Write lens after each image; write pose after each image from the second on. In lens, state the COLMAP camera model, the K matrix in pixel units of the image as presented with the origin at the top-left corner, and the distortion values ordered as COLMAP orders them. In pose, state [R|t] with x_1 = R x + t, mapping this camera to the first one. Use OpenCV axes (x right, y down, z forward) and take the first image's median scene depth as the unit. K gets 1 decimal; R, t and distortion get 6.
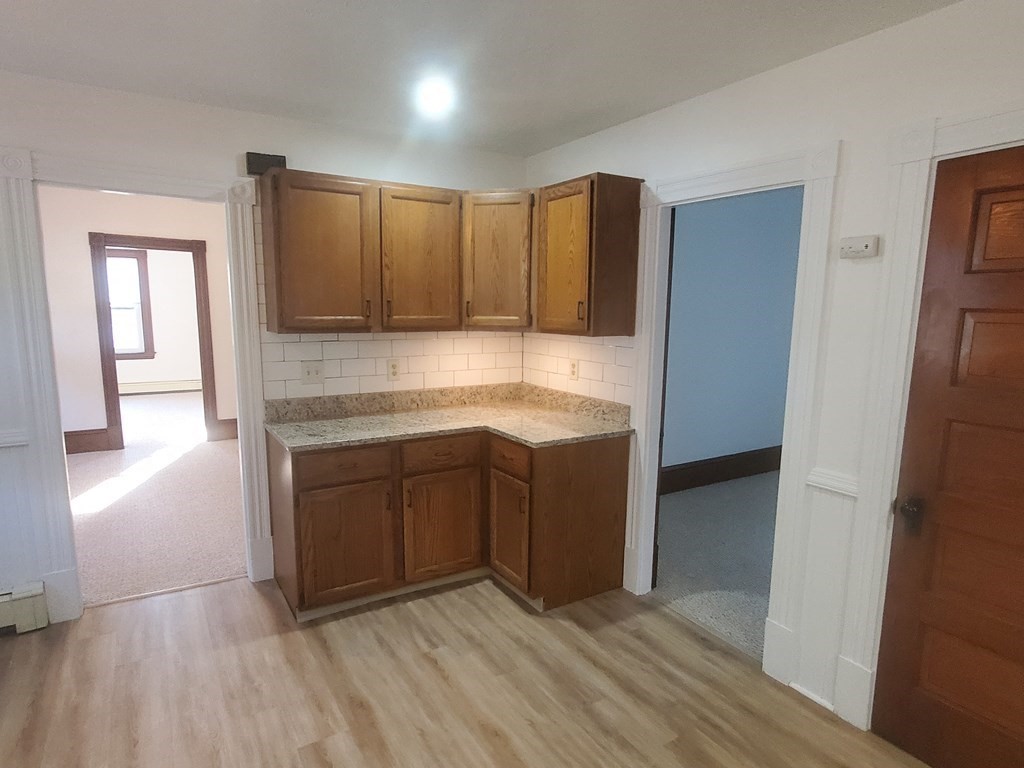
lens RADIAL K [[572.5, 0, 506.3], [0, 572.5, 383.3], [0, 0, 1]] dist [0.002639, -0.000332]
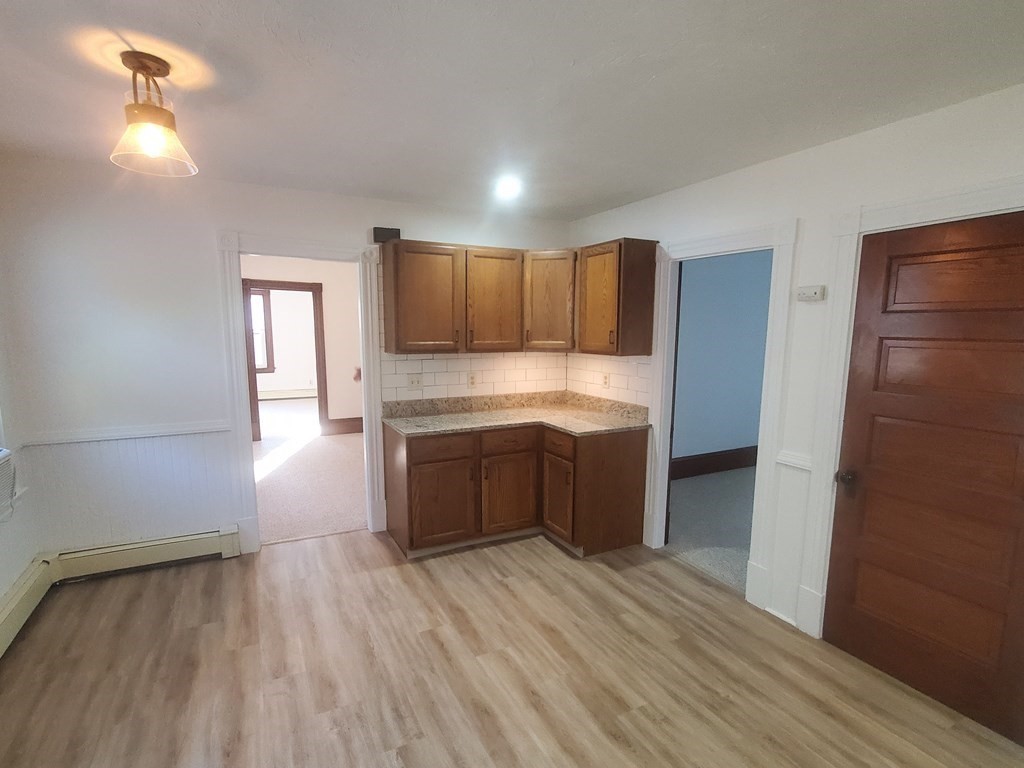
lens RADIAL K [[495.0, 0, 506.3], [0, 495.0, 390.3], [0, 0, 1]] dist [0.001778, 0.004175]
pose [[0.997093, 0.004080, -0.076081, -0.030160], [-0.004835, 0.999941, -0.009750, 0.012825], [0.076037, 0.010090, 0.997054, -0.197357]]
